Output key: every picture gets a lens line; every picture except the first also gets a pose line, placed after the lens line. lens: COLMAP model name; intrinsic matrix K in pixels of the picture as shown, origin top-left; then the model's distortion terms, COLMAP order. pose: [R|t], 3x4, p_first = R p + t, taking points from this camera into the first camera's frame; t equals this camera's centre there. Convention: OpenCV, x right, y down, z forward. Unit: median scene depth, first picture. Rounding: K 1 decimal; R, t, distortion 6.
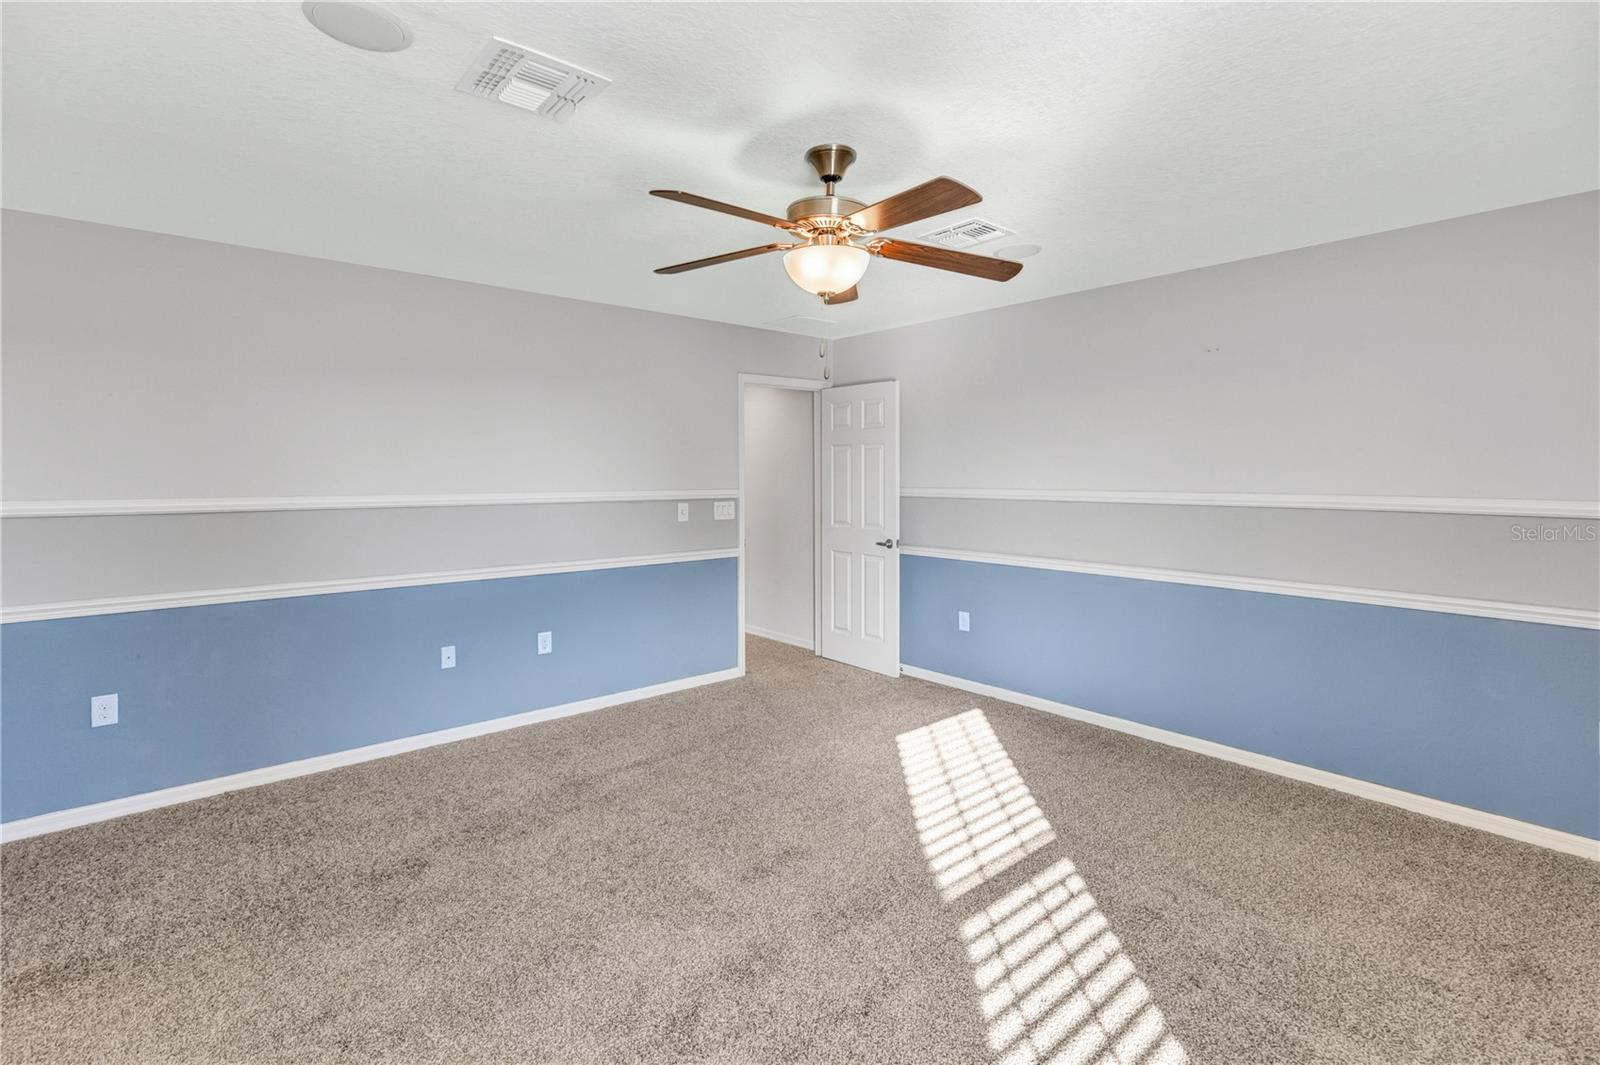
lens RADIAL K [[738.9, 0, 773.1], [0, 738.9, 478.5], [0, 0, 1]] dist [0.005963, -0.001079]
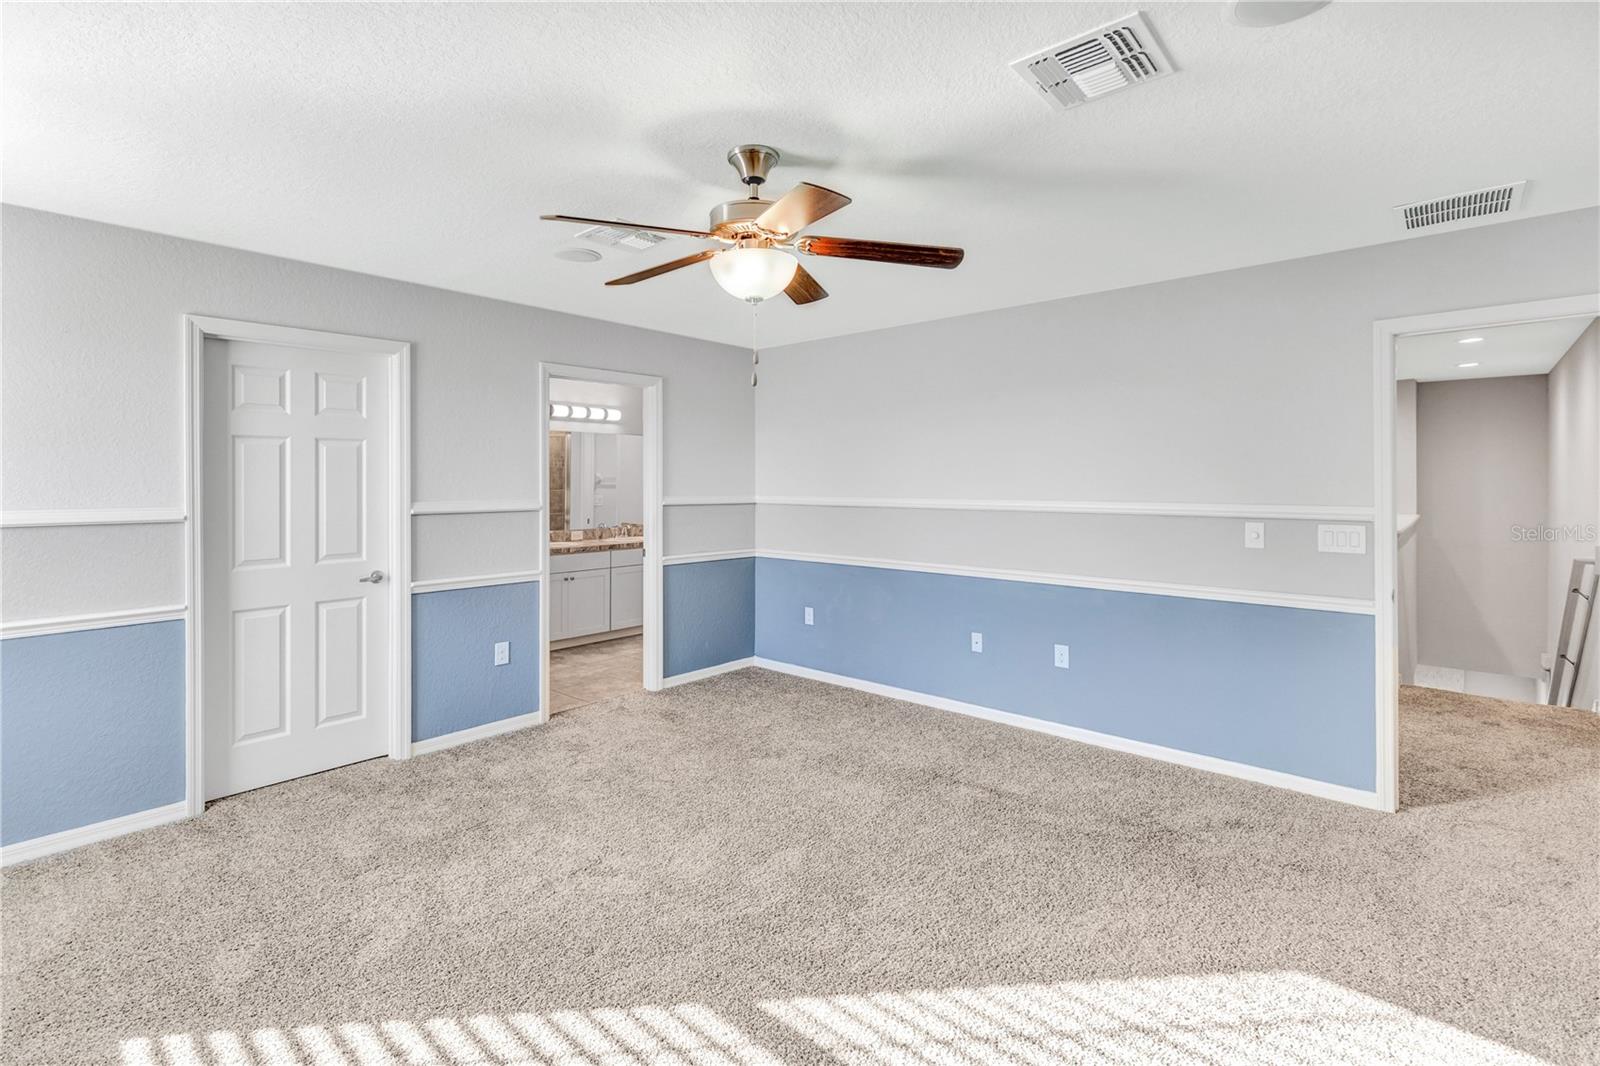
lens RADIAL K [[738.9, 0, 807.6], [0, 738.9, 479.3], [0, 0, 1]] dist [0.005963, -0.001079]
pose [[0.160413, -0.001476, -0.987049, 0.522383], [-0.007474, 0.999968, -0.002710, -0.003896], [0.987022, 0.007812, 0.160397, 0.452946]]
